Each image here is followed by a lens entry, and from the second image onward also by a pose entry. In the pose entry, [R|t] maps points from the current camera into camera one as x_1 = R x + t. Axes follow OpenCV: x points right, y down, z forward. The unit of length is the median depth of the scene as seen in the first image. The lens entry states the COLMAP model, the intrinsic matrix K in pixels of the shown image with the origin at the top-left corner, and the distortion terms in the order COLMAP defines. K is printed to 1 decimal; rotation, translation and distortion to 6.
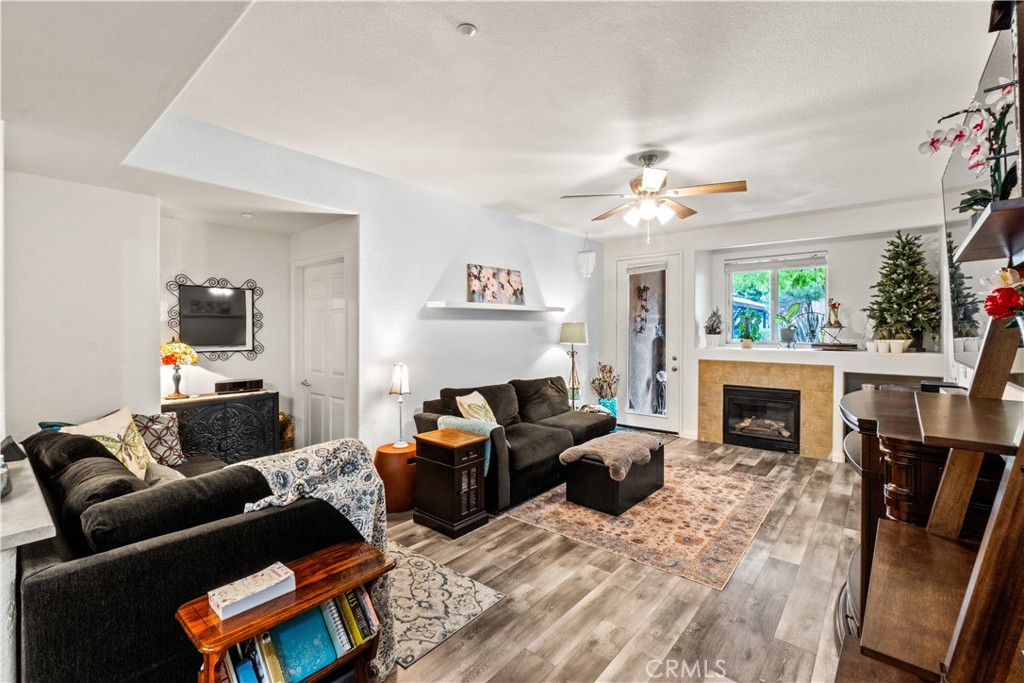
lens RADIAL K [[443.8, 0, 510.4], [0, 443.8, 333.6], [0, 0, 1]] dist [-0.003366, 0.001420]
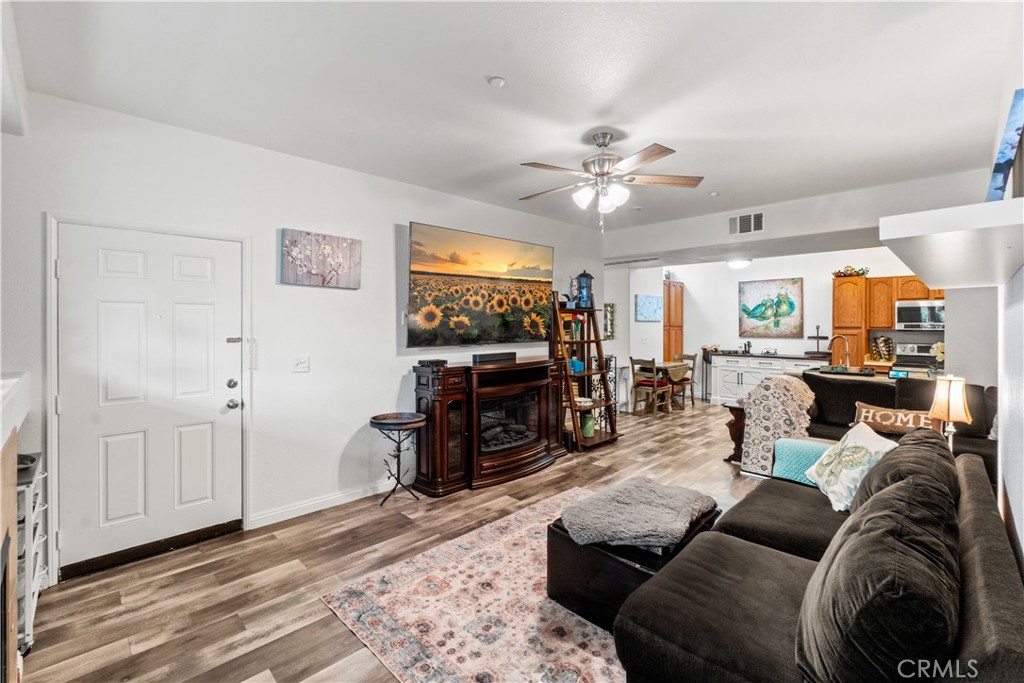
lens RADIAL K [[443.8, 0, 511.3], [0, 443.8, 332.2], [0, 0, 1]] dist [-0.003366, 0.001420]
pose [[-0.995766, -0.000579, 0.091923, 0.336125], [0.001971, 0.999616, 0.027647, -0.020274], [-0.091904, 0.027711, -0.995382, 1.565067]]
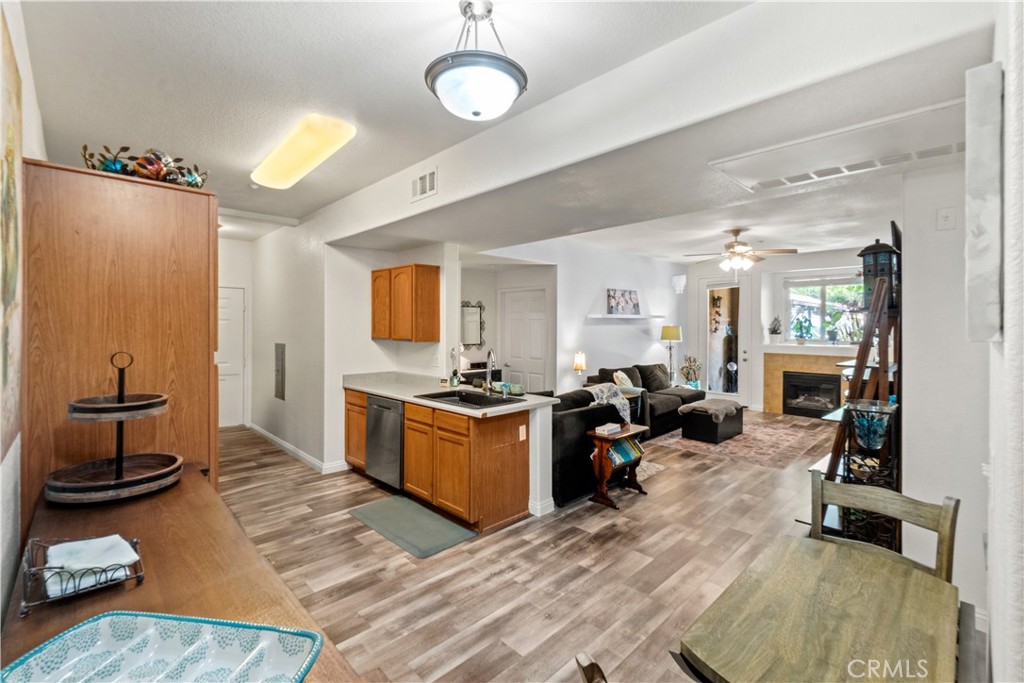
lens RADIAL K [[443.8, 0, 508.7], [0, 443.8, 327.4], [0, 0, 1]] dist [-0.003366, 0.001420]
pose [[0.994728, 0.001830, -0.102536, -0.308139], [-0.002235, 0.999990, -0.003833, -0.018051], [0.102528, 0.004042, 0.994722, -0.623473]]
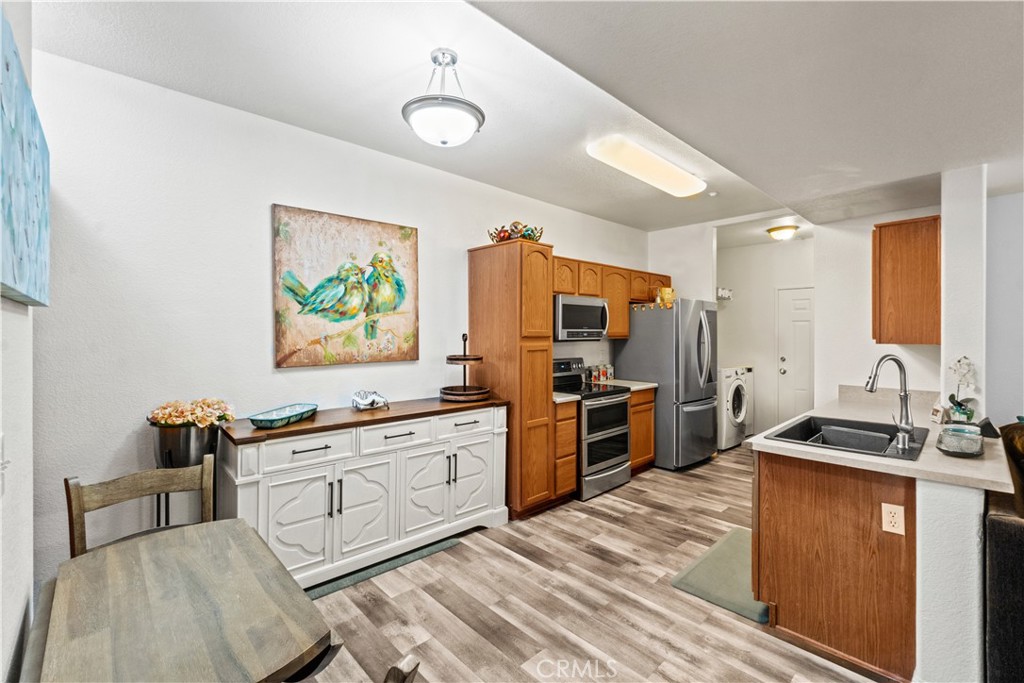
lens RADIAL K [[443.8, 0, 510.5], [0, 443.8, 335.6], [0, 0, 1]] dist [-0.003366, 0.001420]
pose [[-0.117078, 0.004195, -0.993114, 0.116677], [-0.007901, 0.999955, 0.005155, 0.002373], [0.993091, 0.008451, -0.117040, -0.084258]]
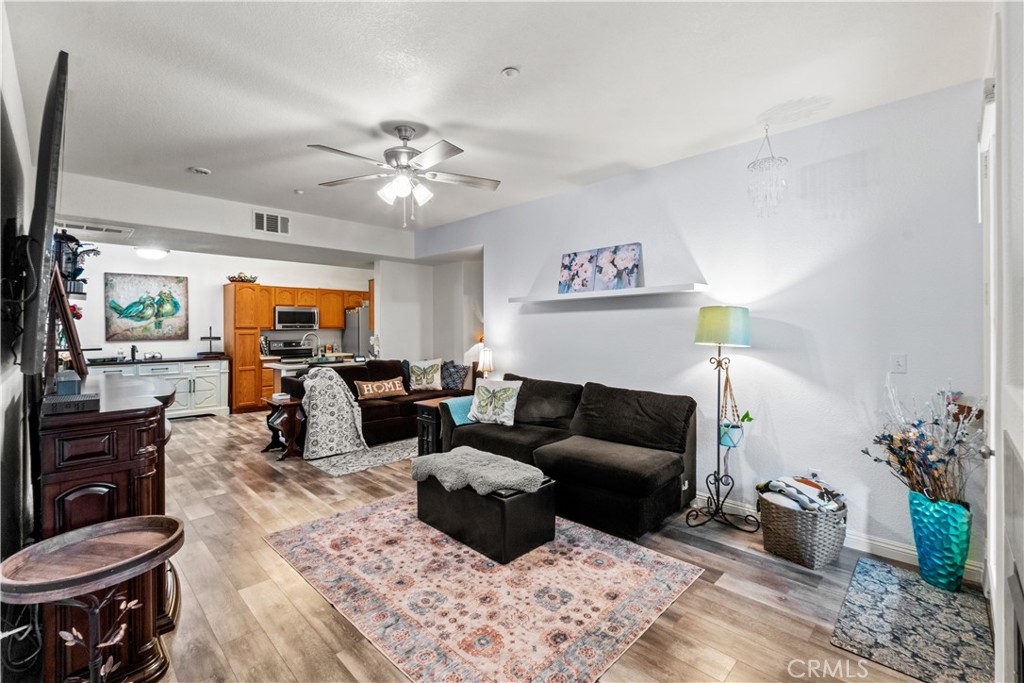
lens RADIAL K [[443.8, 0, 506.2], [0, 443.8, 327.8], [0, 0, 1]] dist [-0.003366, 0.001420]
pose [[-0.079410, -0.002336, -0.996839, 0.968551], [-0.005370, 0.999984, -0.001915, 0.006119], [0.996828, 0.005201, -0.079422, 1.045705]]
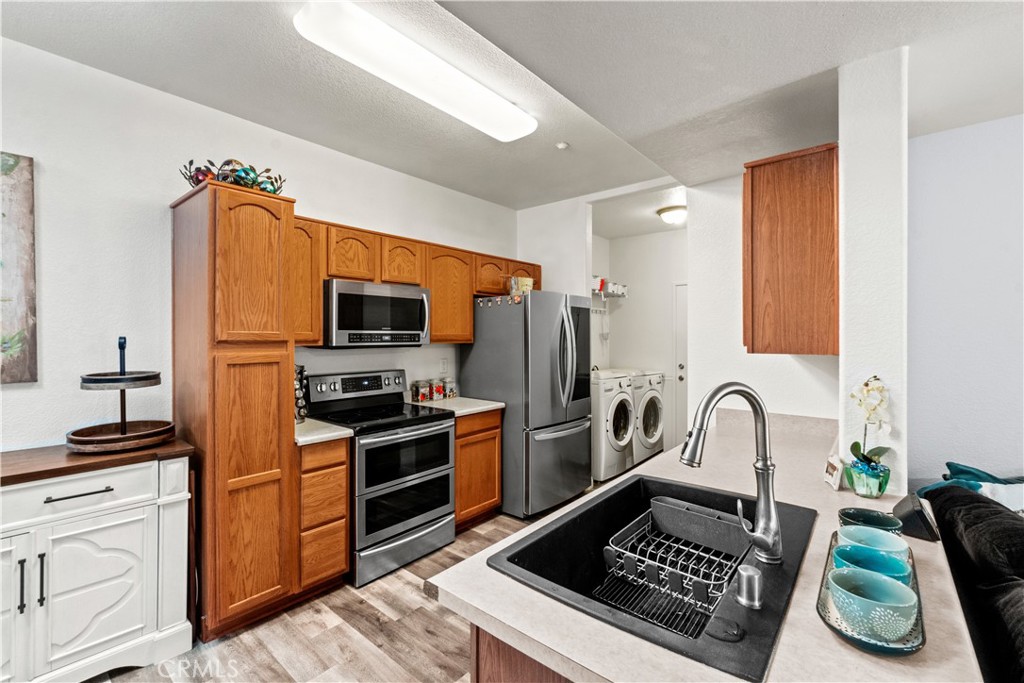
lens RADIAL K [[443.8, 0, 508.2], [0, 443.8, 336.9], [0, 0, 1]] dist [-0.003366, 0.001420]
pose [[-0.006731, 0.000841, -0.999977, -0.201021], [-0.008309, 0.999965, 0.000897, -0.000316], [0.999943, 0.008315, -0.006723, 0.170483]]
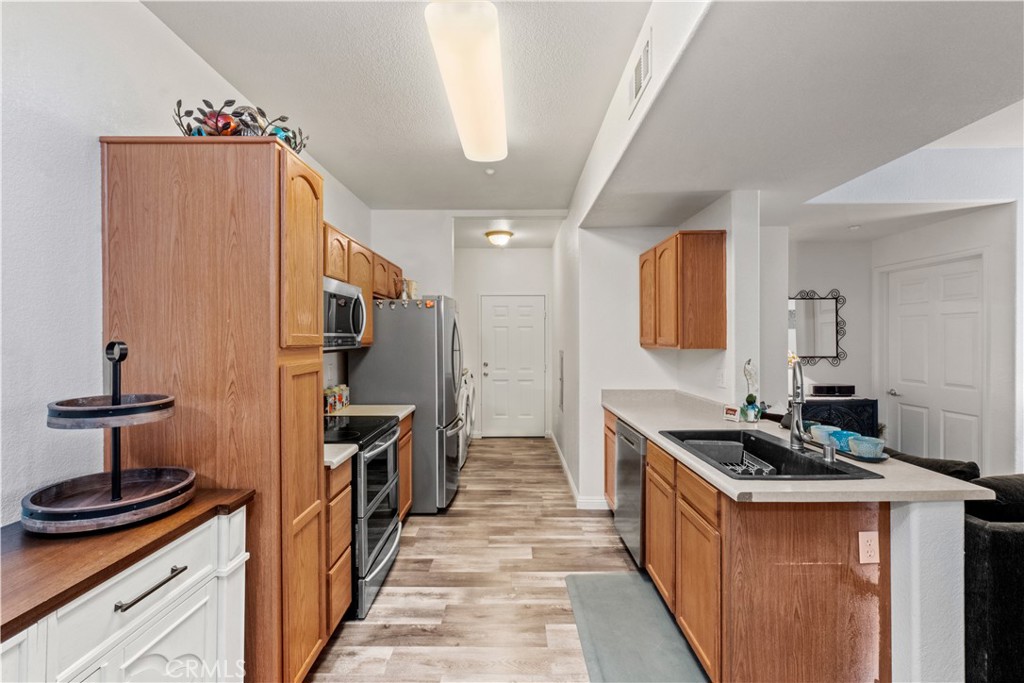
lens RADIAL K [[443.8, 0, 511.4], [0, 443.8, 340.8], [0, 0, 1]] dist [-0.003366, 0.001420]
pose [[0.639685, 0.001249, -0.768636, -0.270298], [-0.002494, 0.999997, -0.000450, 0.002017], [0.768633, 0.002205, 0.639686, -0.251389]]
